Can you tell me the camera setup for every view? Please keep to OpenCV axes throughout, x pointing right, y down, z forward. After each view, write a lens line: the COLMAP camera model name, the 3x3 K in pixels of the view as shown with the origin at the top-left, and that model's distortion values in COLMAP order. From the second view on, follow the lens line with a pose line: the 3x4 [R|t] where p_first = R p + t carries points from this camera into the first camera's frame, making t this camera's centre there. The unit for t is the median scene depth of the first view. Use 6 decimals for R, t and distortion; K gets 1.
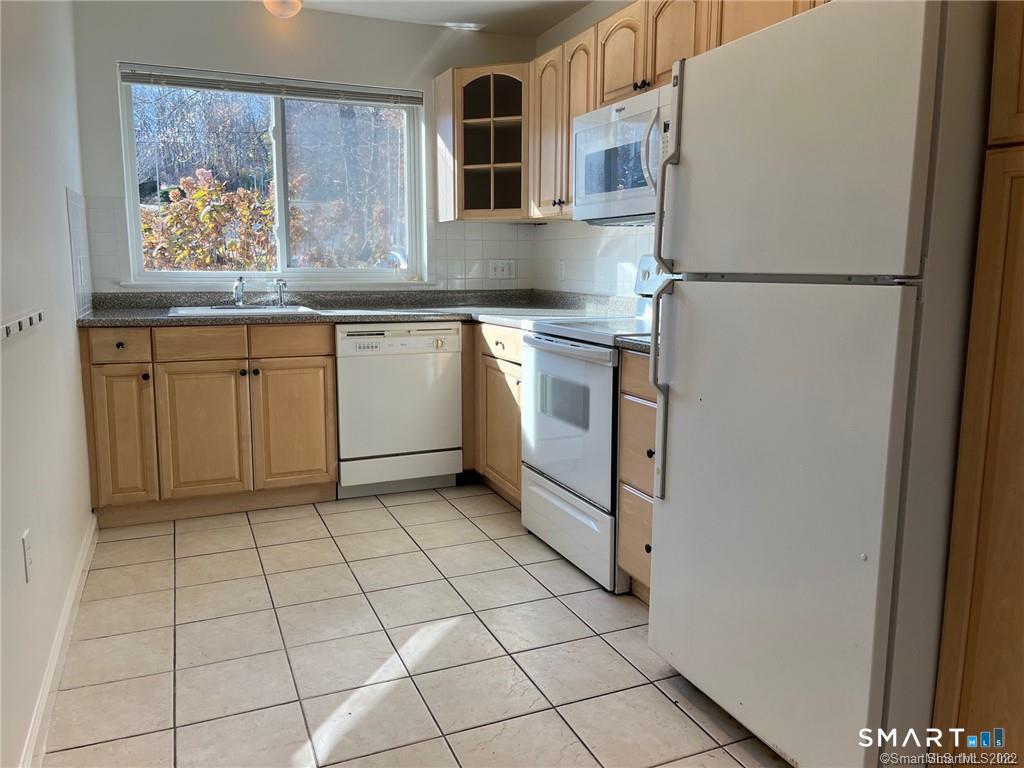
lens RADIAL K [[780.6, 0, 512.0], [0, 780.6, 384.0], [0, 0, 1]] dist [0.084449, -0.114677]
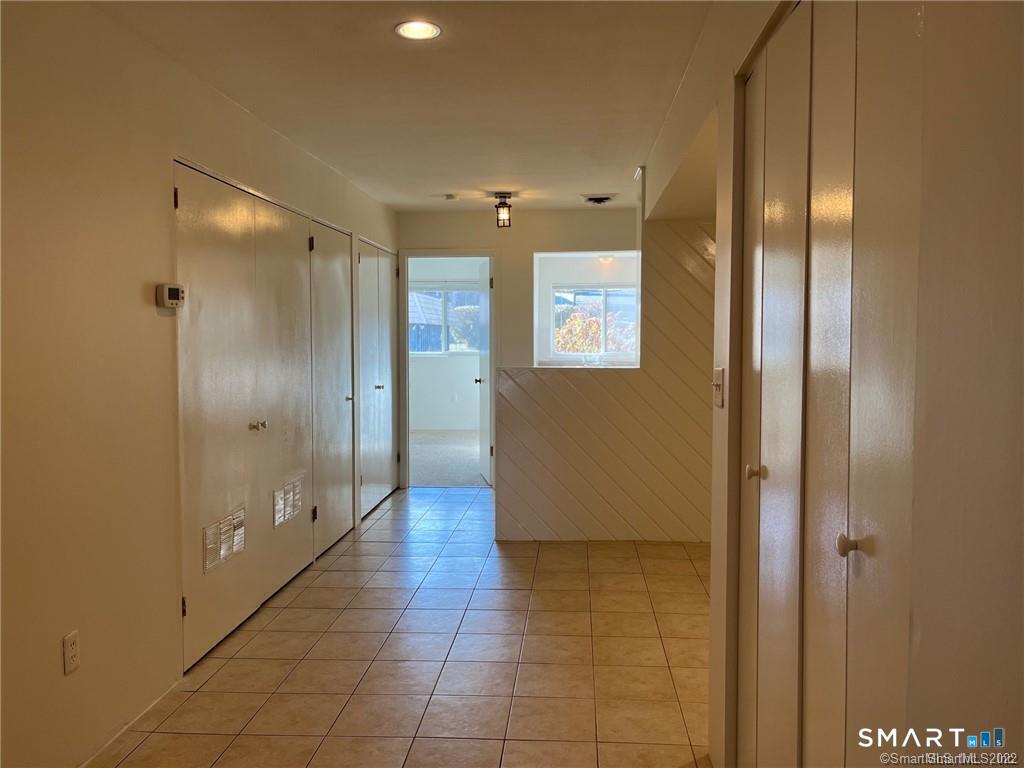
lens RADIAL K [[780.6, 0, 512.0], [0, 780.6, 384.0], [0, 0, 1]] dist [0.084449, -0.114677]
pose [[0.882415, 0.020183, -0.470038, 0.684303], [-0.062937, 0.995163, -0.075423, 0.178396], [0.466243, 0.096137, 0.879418, -1.452165]]
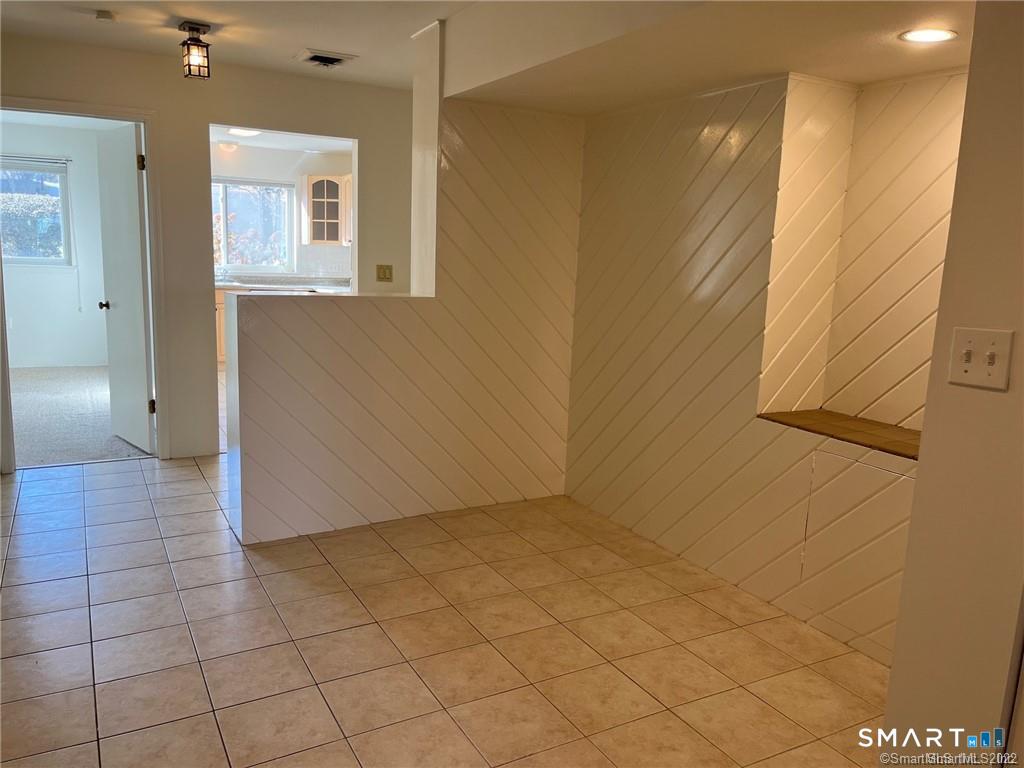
lens RADIAL K [[780.6, 0, 512.0], [0, 780.6, 384.0], [0, 0, 1]] dist [0.084449, -0.114677]
pose [[0.994197, 0.011869, 0.106918, 0.258562], [-0.013416, 0.999815, 0.013762, 0.138322], [-0.106735, -0.015116, 0.994173, -1.222671]]
